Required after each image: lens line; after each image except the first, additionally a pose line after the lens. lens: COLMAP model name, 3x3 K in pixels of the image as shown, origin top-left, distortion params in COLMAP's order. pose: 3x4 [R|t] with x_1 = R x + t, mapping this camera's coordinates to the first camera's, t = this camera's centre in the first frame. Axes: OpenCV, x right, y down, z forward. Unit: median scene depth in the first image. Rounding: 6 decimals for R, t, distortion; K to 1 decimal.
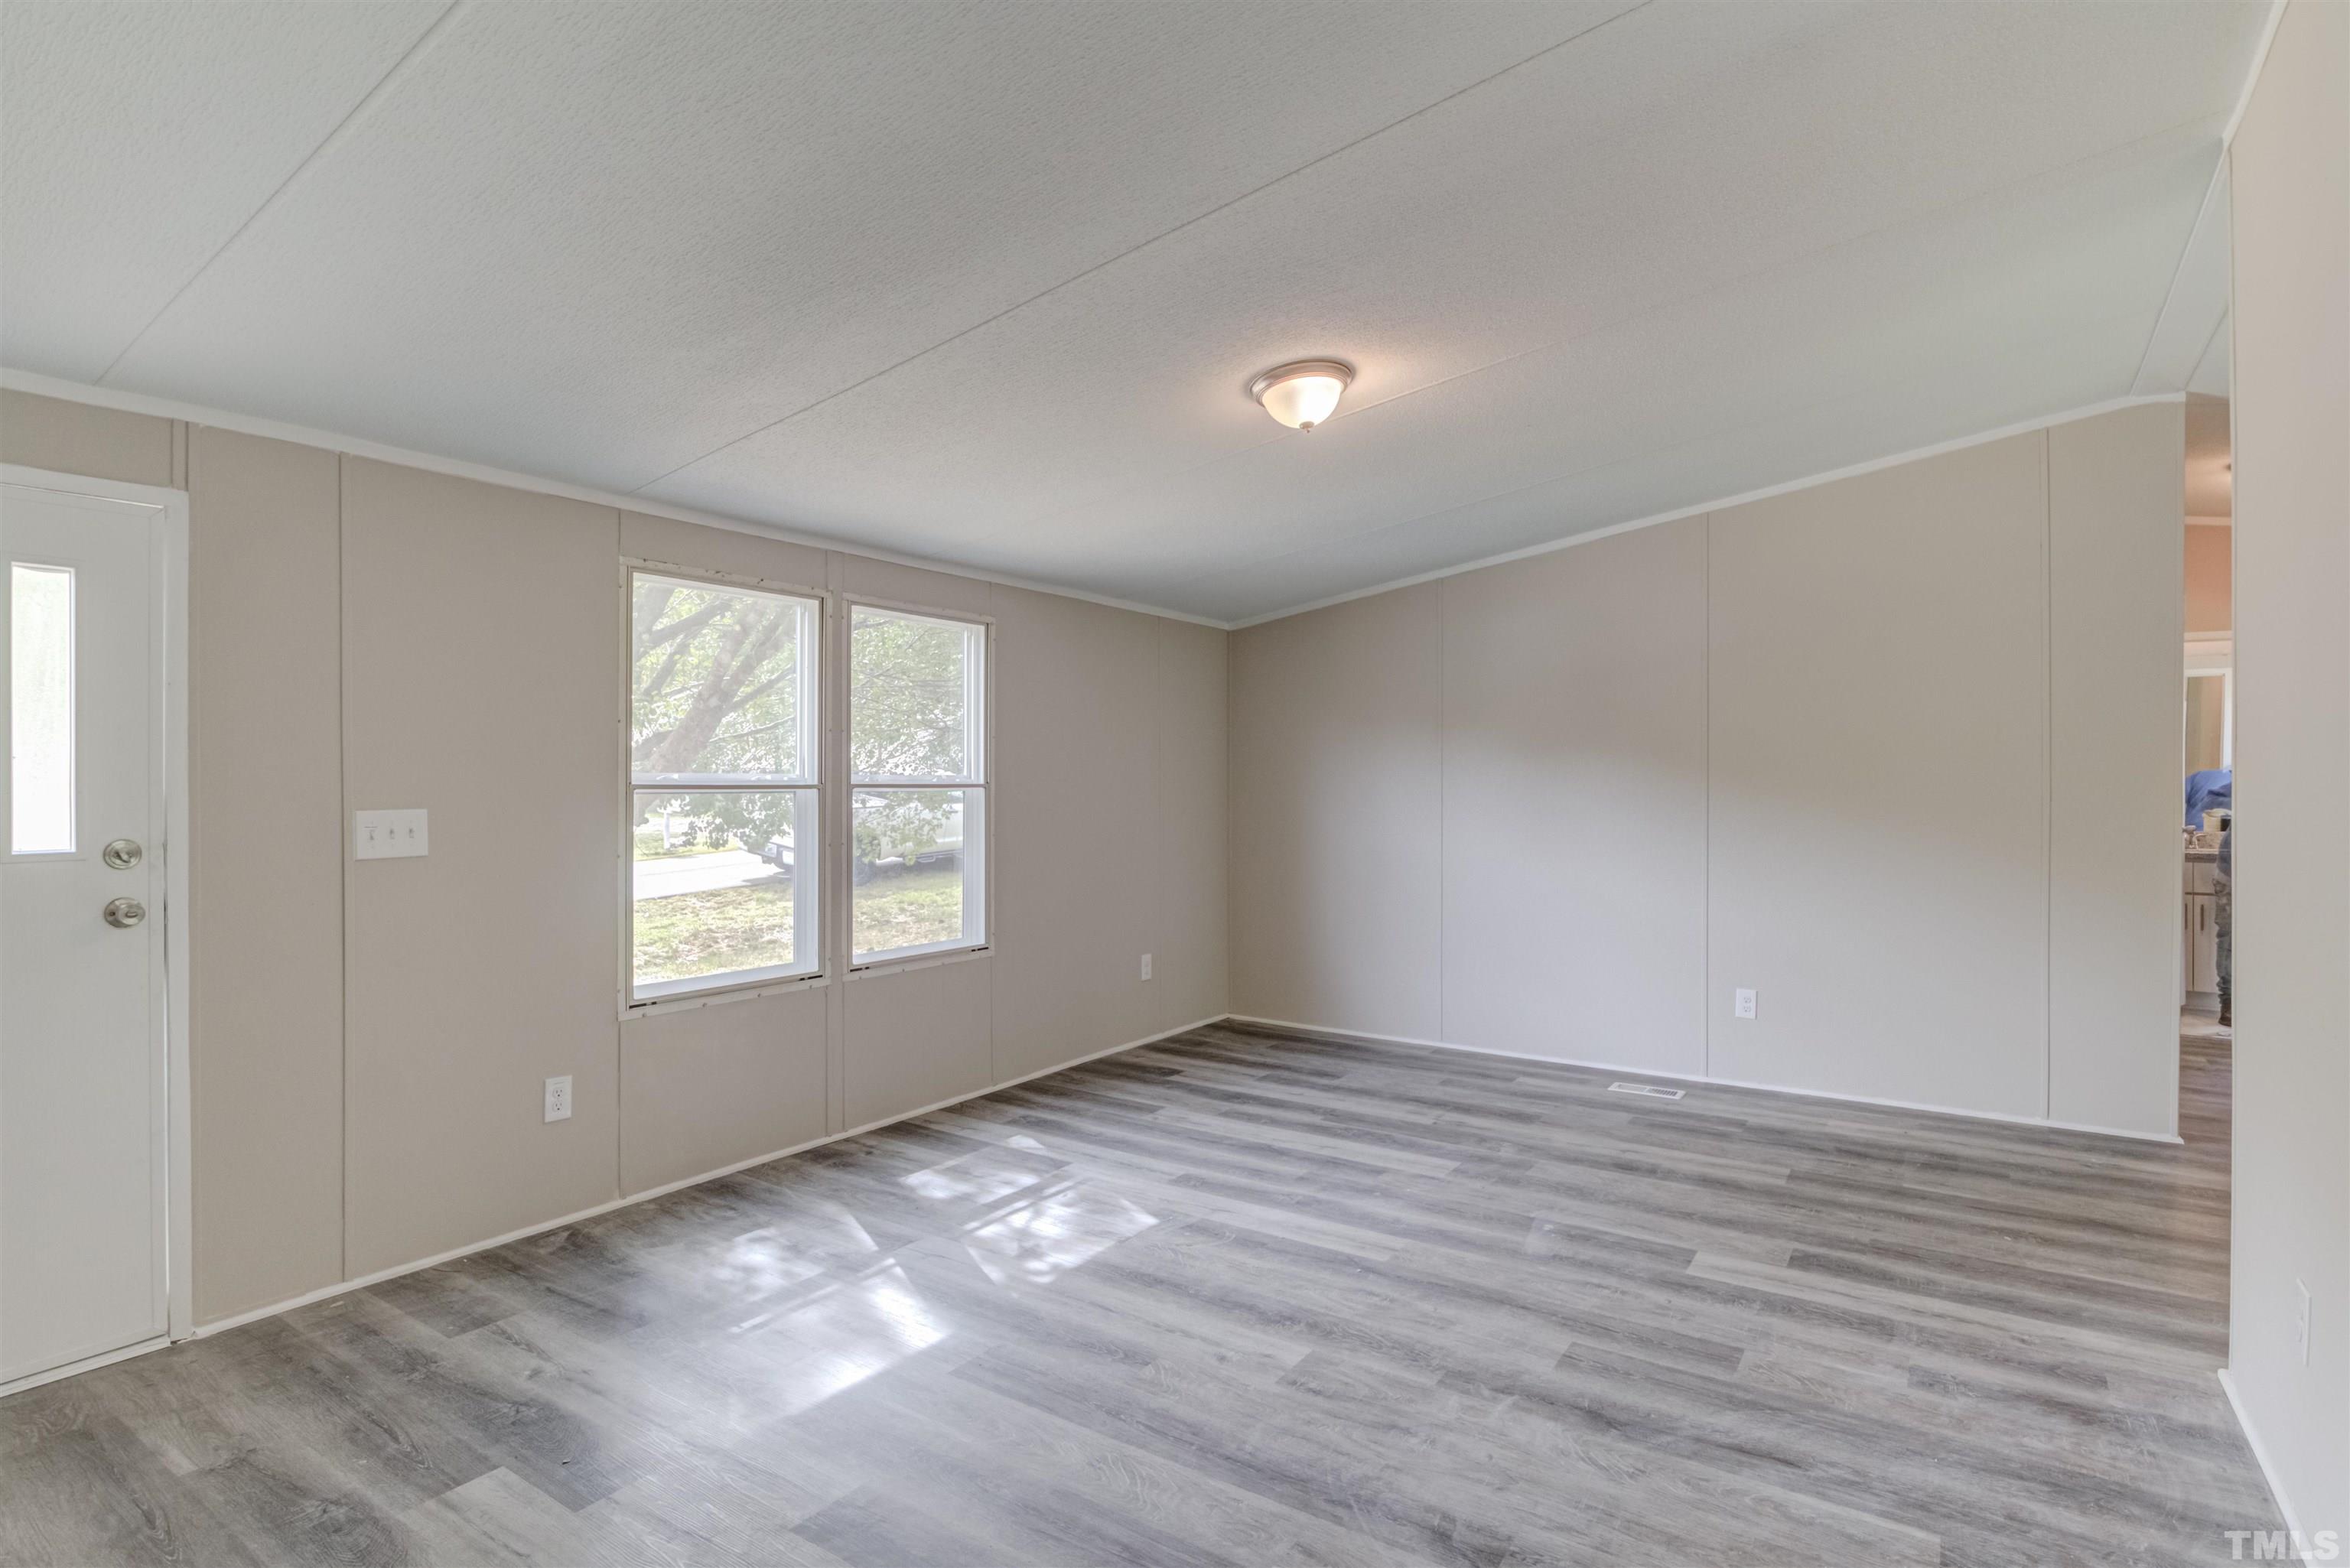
lens RADIAL K [[1200.5, 0, 1175.0], [0, 1200.5, 784.0], [0, 0, 1]] dist [-0.005457, -0.000689]
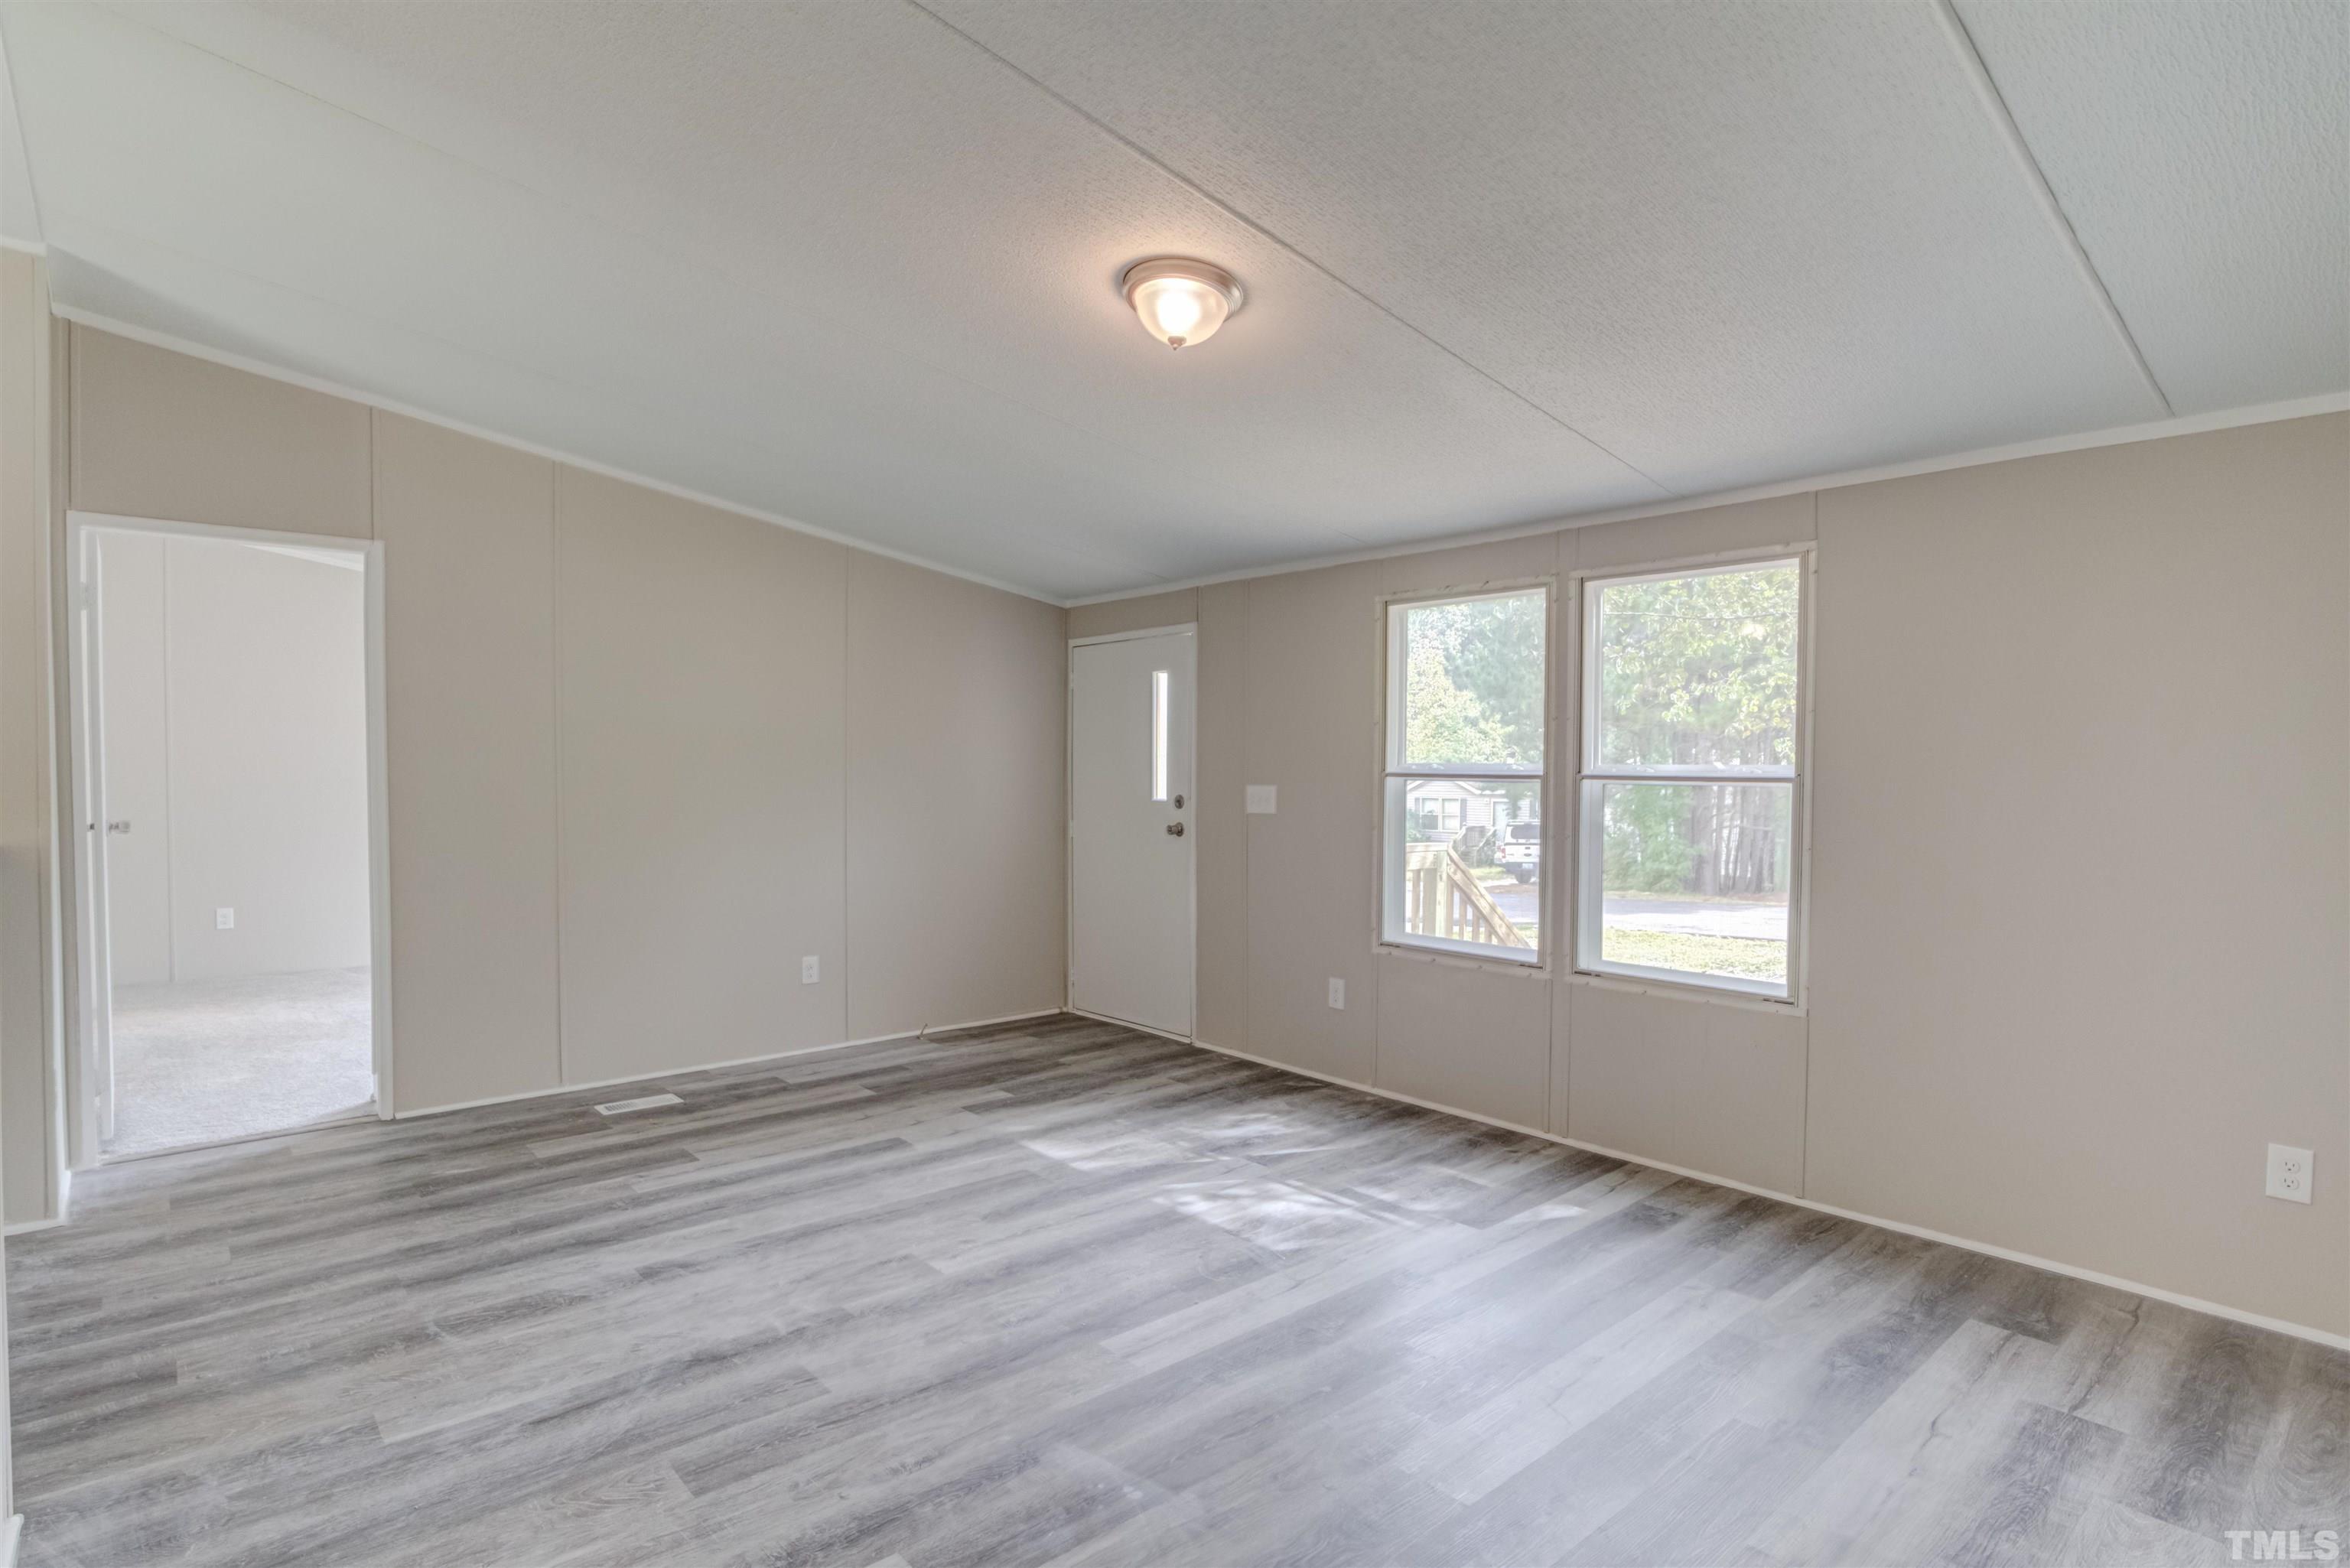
lens RADIAL K [[1179.7, 0, 1182.2], [0, 1179.7, 807.7], [0, 0, 1]] dist [-0.056458, 0.033692]
pose [[-0.248367, 0.029167, -0.968227, 0.944664], [-0.011233, 0.999393, 0.032987, -0.001022], [0.968601, 0.019069, -0.247888, 1.263454]]
